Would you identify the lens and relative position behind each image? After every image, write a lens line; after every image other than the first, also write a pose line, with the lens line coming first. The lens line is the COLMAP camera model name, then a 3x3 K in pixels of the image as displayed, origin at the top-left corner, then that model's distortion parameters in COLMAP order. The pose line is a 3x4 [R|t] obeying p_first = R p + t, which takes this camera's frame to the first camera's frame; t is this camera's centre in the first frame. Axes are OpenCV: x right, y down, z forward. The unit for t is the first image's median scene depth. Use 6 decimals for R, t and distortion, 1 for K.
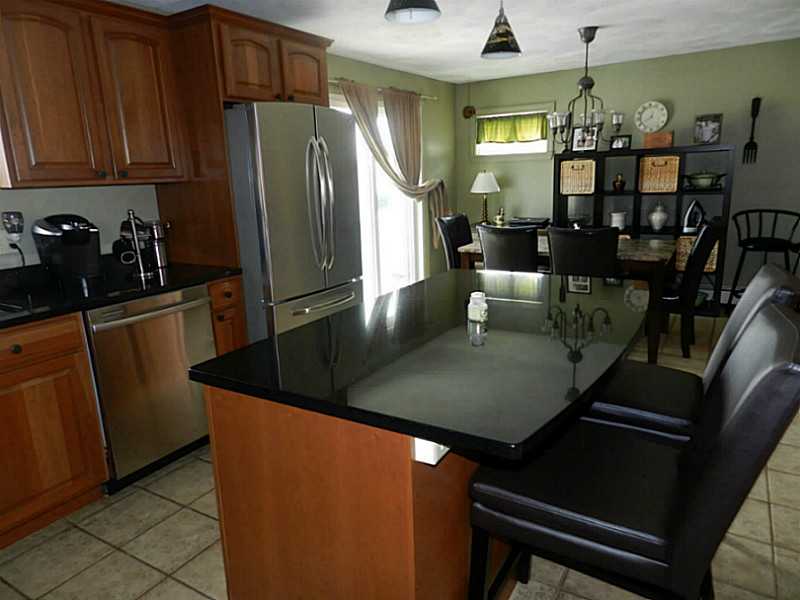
lens RADIAL K [[551.0, 0, 400.7], [0, 551.0, 301.3], [0, 0, 1]] dist [0.024390, 0.003599]
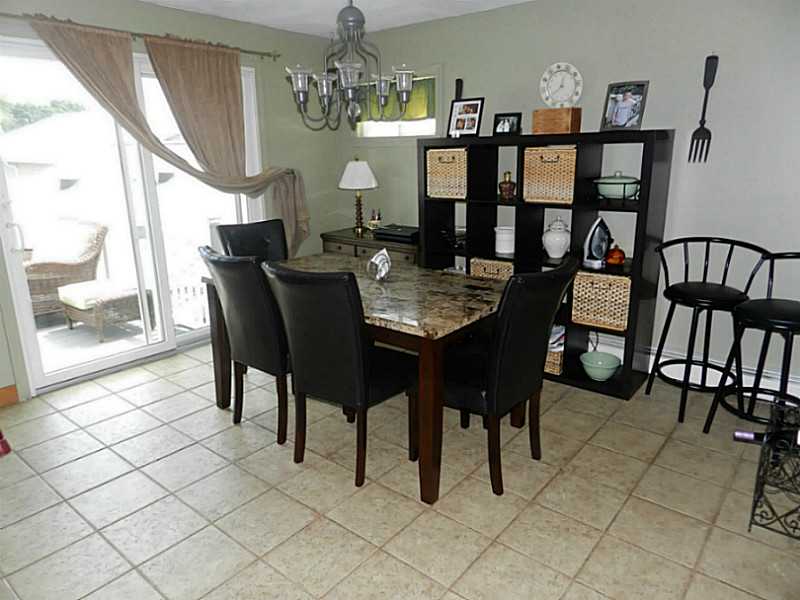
lens RADIAL K [[551.0, 0, 399.8], [0, 551.0, 296.7], [0, 0, 1]] dist [0.024390, 0.003599]
pose [[0.990008, 0.061617, -0.126835, 0.368160], [-0.058115, 0.997824, 0.031131, -0.093252], [0.128478, -0.023449, 0.991435, 0.321367]]
